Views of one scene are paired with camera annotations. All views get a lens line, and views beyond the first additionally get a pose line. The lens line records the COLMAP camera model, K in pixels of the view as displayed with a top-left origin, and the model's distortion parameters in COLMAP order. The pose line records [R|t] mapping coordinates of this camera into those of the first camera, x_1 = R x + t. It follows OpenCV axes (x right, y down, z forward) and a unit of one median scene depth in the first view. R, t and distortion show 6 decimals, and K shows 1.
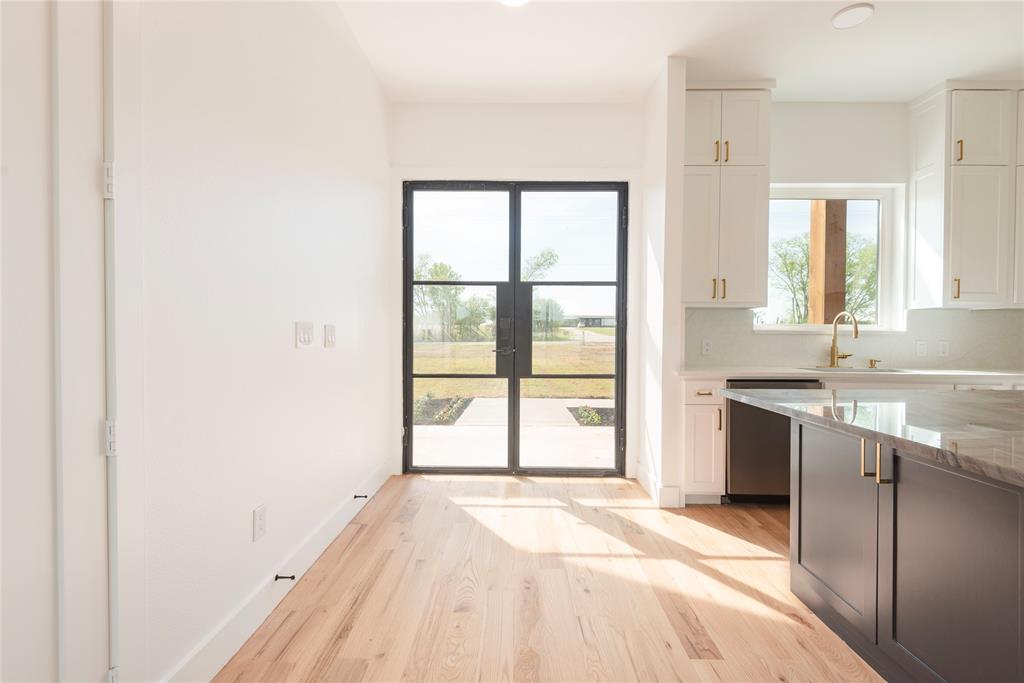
lens RADIAL K [[460.8, 0, 509.8], [0, 460.8, 337.7], [0, 0, 1]] dist [0.024267, -0.013104]
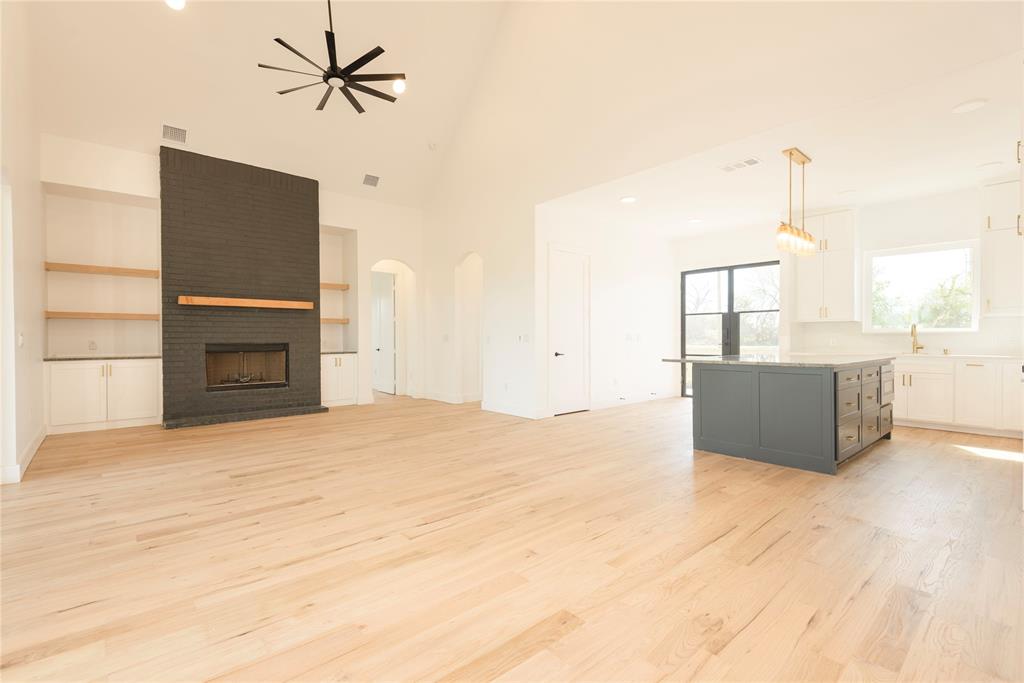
lens RADIAL K [[460.8, 0, 513.0], [0, 460.8, 340.6], [0, 0, 1]] dist [0.024267, -0.013104]
pose [[0.669924, -0.005173, -0.742412, 0.974209], [0.002289, 0.999985, -0.004902, 0.020393], [0.742426, 0.001584, 0.669926, -1.252970]]
